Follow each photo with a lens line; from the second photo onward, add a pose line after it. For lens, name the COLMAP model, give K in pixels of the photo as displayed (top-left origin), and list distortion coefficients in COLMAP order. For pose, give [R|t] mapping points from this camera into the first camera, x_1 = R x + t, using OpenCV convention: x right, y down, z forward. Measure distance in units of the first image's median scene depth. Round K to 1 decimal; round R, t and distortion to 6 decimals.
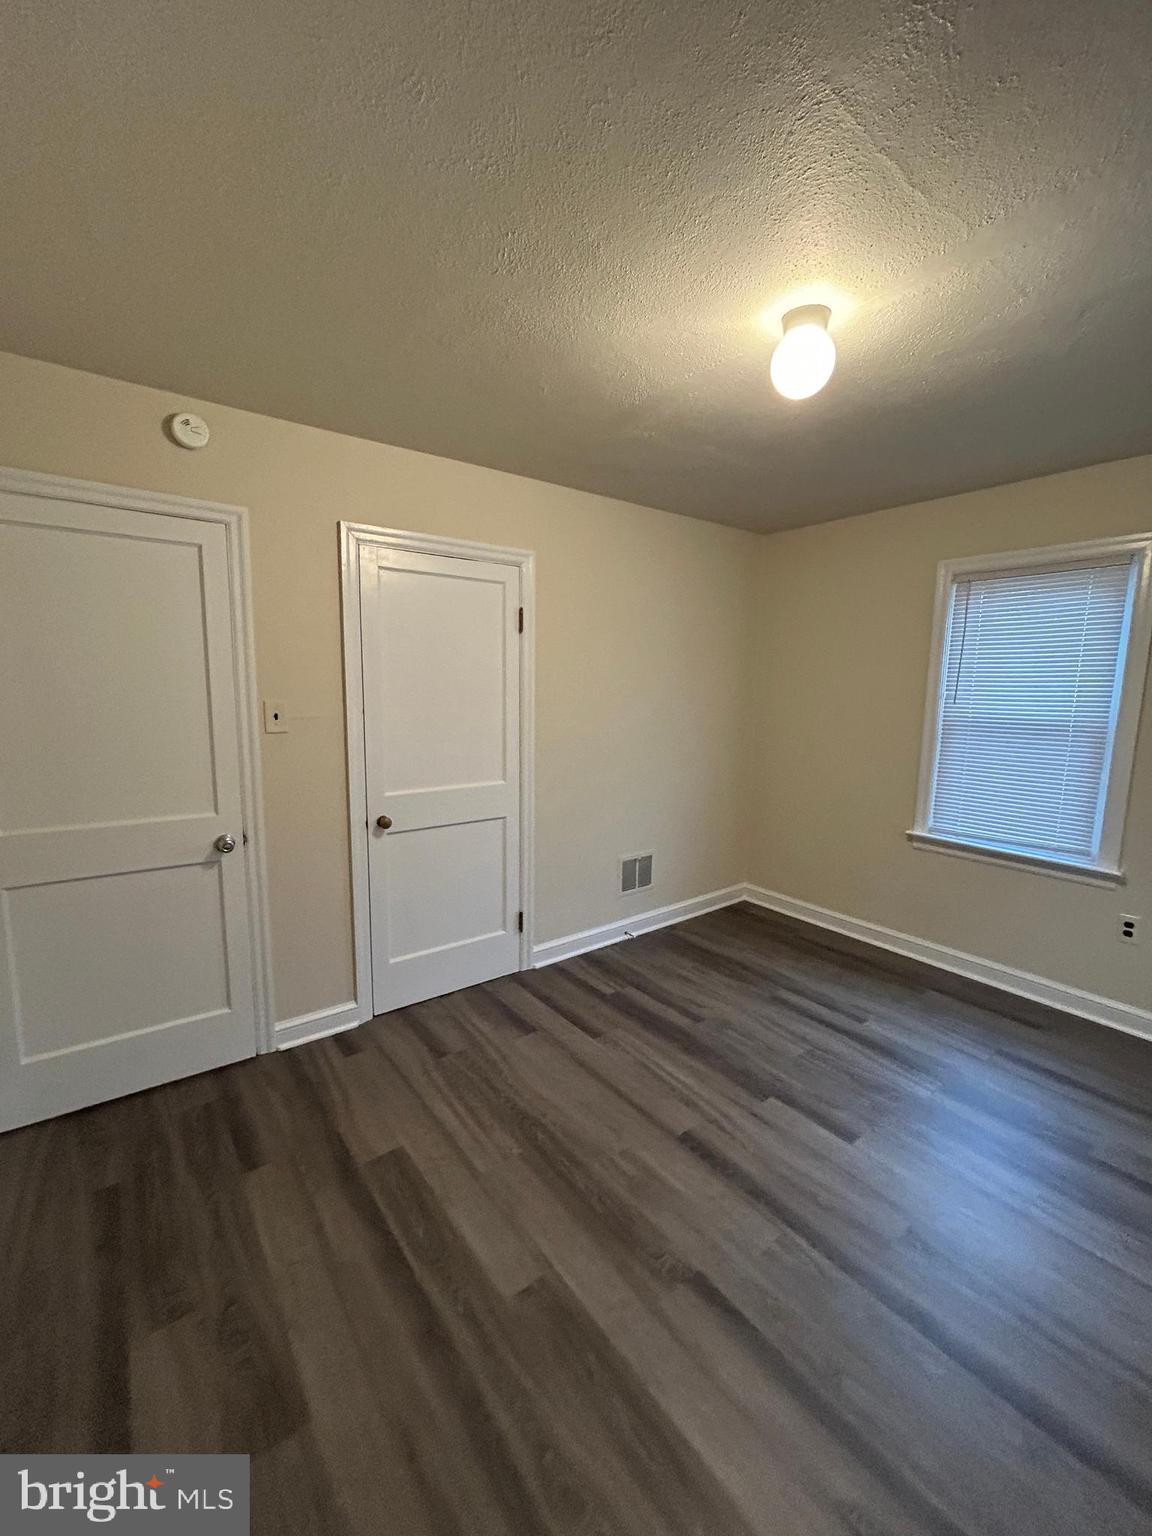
lens RADIAL K [[622.0, 0, 577.6], [0, 622.0, 772.3], [0, 0, 1]] dist [0.000568, 0.000586]
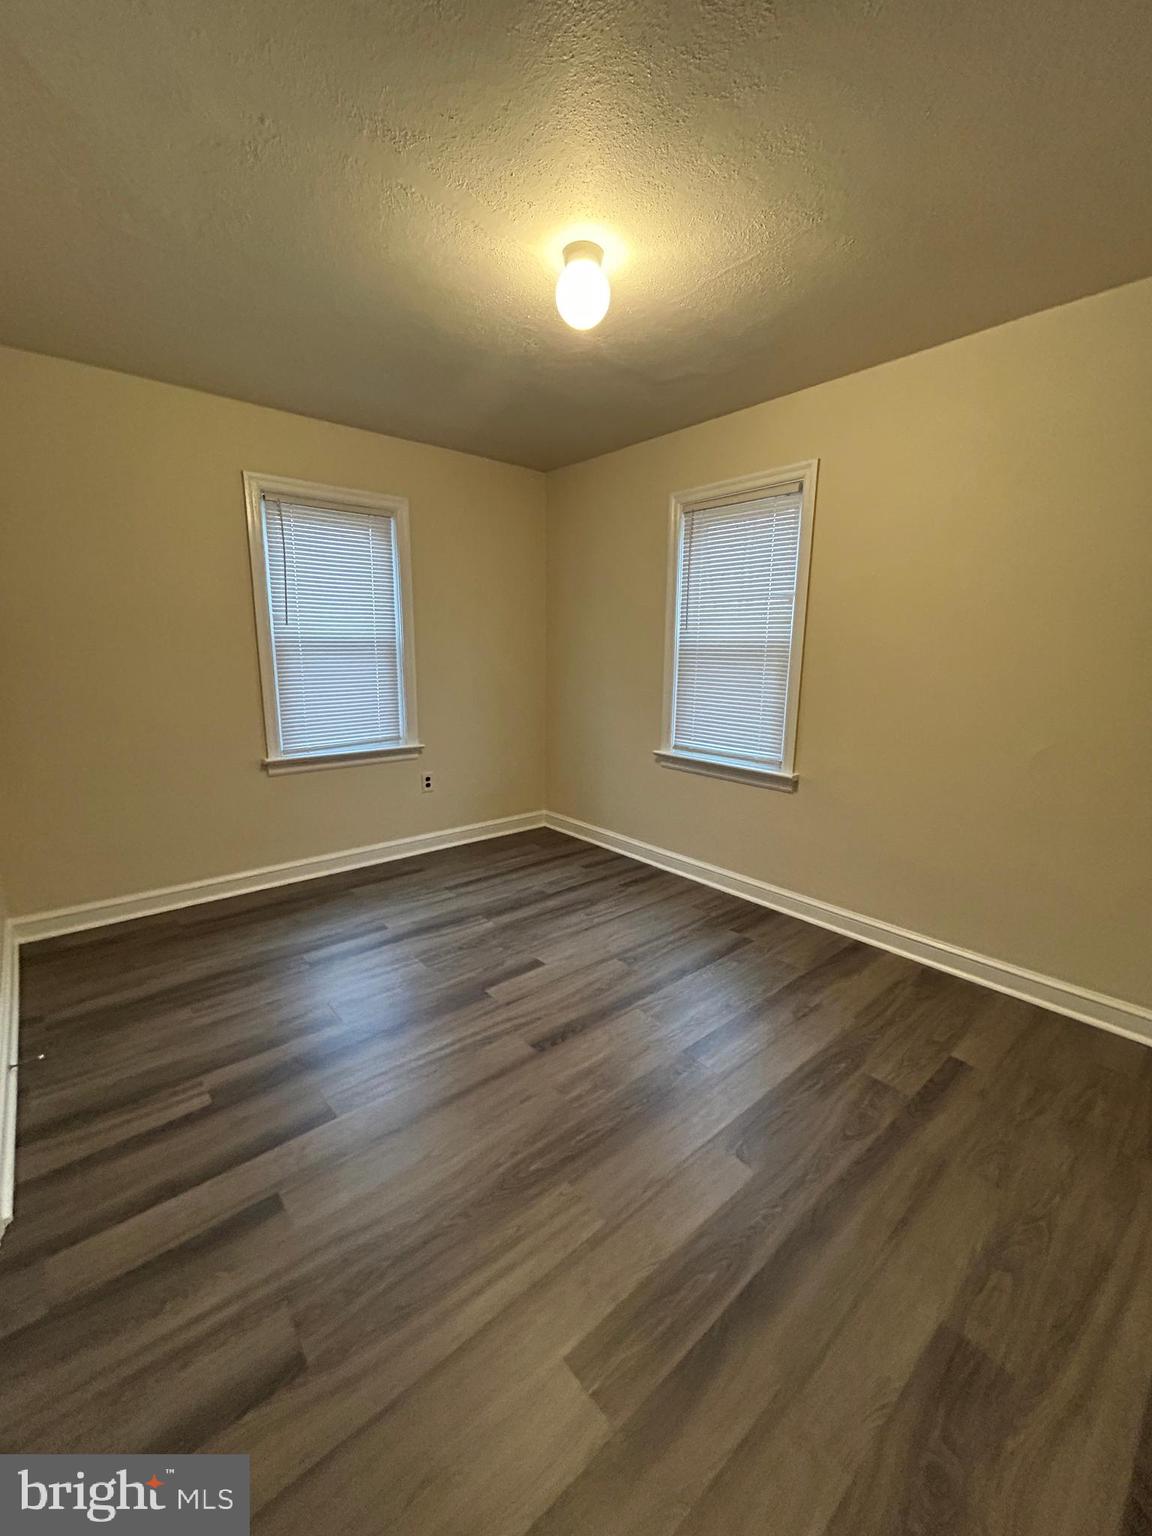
lens RADIAL K [[622.0, 0, 577.6], [0, 622.0, 772.3], [0, 0, 1]] dist [0.000568, 0.000586]
pose [[-0.062369, -0.211138, 0.975464, -0.601864], [0.132763, 0.966926, 0.217778, -0.043952], [-0.989184, 0.143088, -0.032275, 0.760726]]
